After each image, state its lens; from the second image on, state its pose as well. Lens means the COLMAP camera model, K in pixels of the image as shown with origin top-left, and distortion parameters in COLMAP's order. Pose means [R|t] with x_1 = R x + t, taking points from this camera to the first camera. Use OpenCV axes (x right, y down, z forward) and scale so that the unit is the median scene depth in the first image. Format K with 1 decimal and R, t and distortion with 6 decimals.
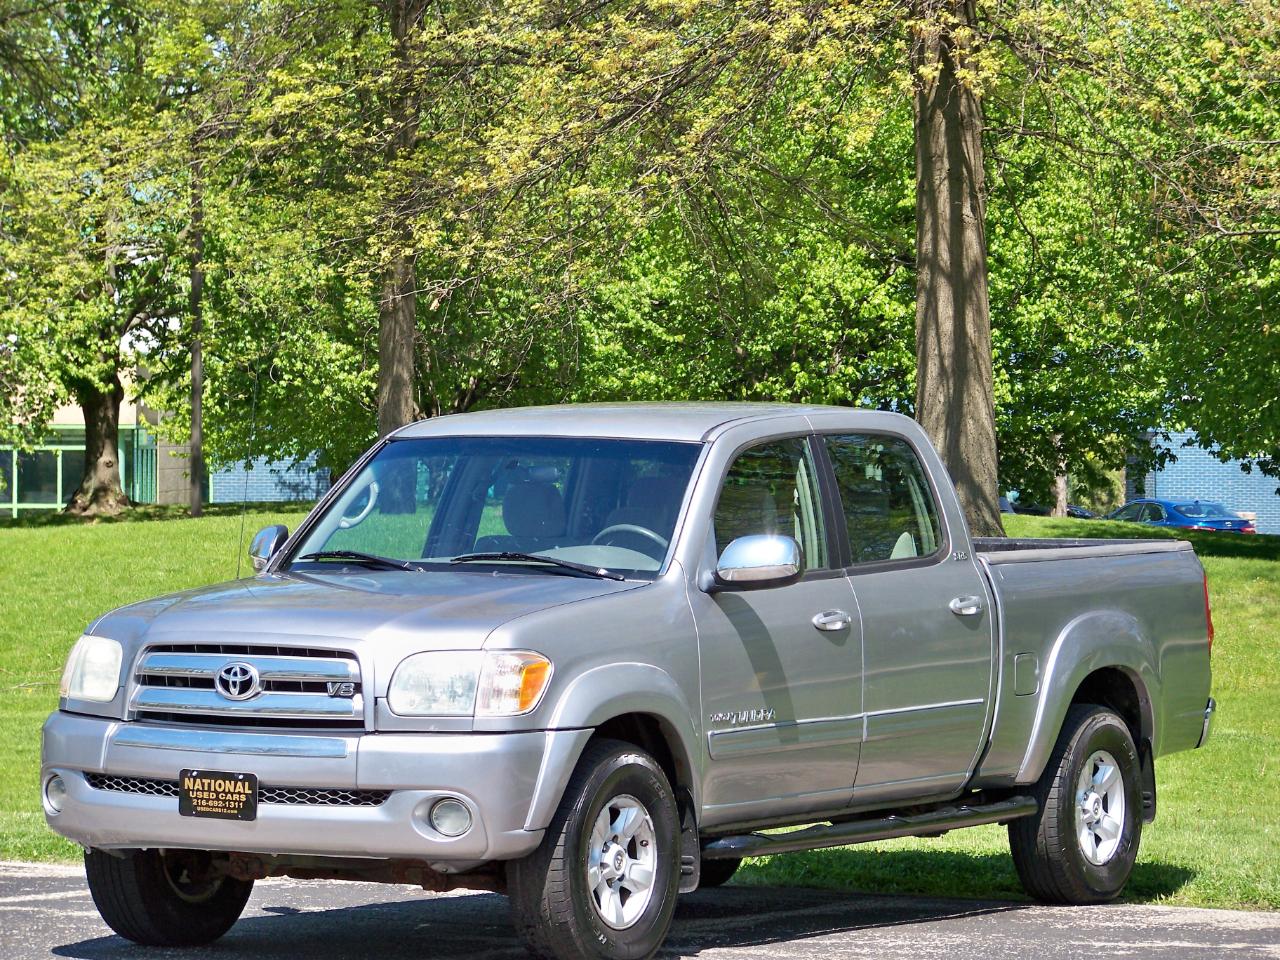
lens RADIAL K [[5525.3, 0, 640.0], [0, 5525.3, 480.0], [0, 0, 1]] dist [-0.168031, -2.480570]
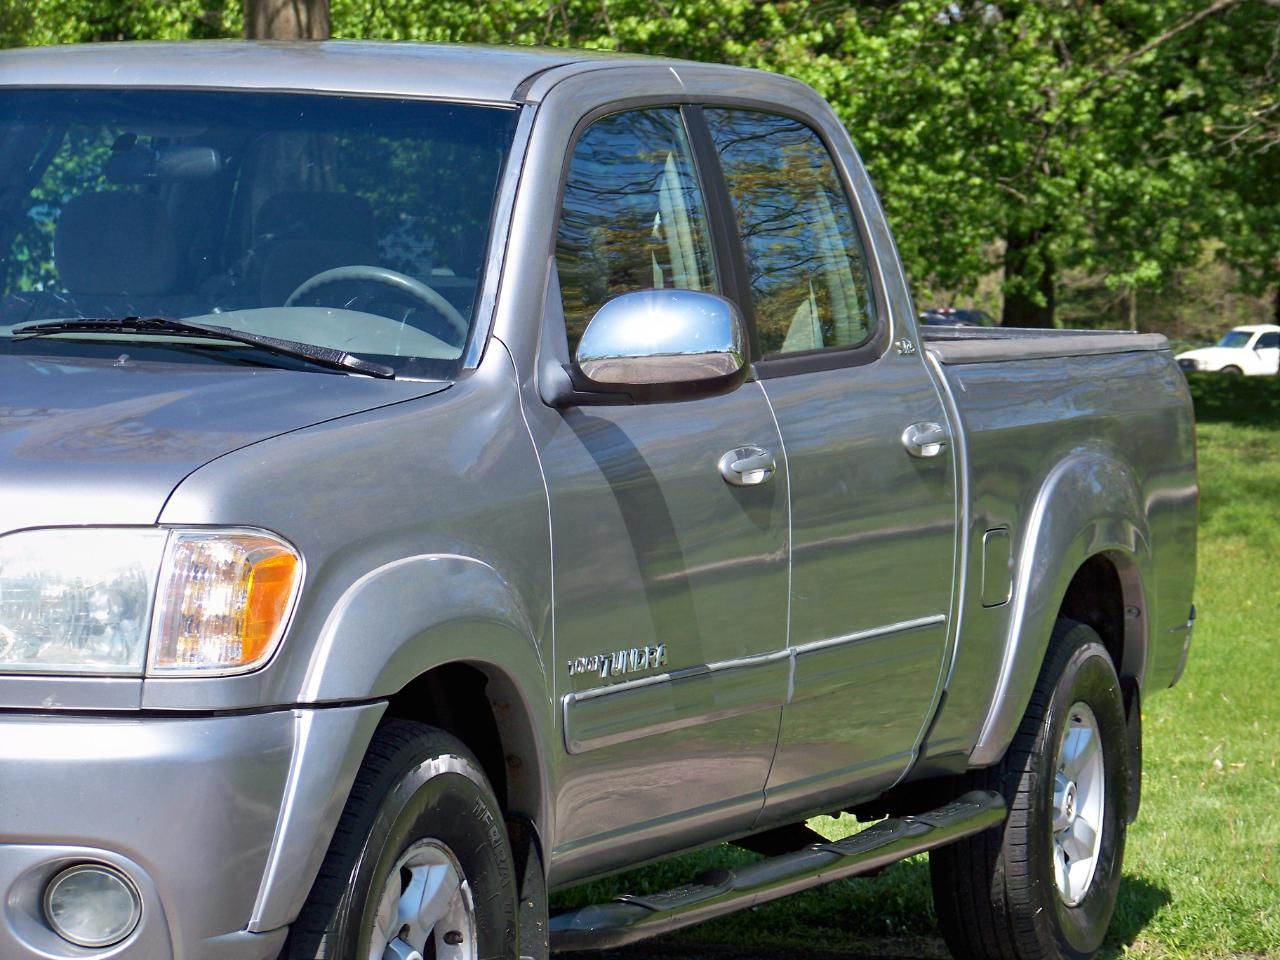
lens RADIAL K [[5525.3, 0, 640.0], [0, 5525.3, 480.0], [0, 0, 1]] dist [-0.168031, -2.480570]
pose [[0.986999, 0.014540, 0.160066, -0.057629], [-0.019598, 0.999356, 0.030065, 0.012056], [-0.159526, -0.032812, 0.986648, 0.520404]]
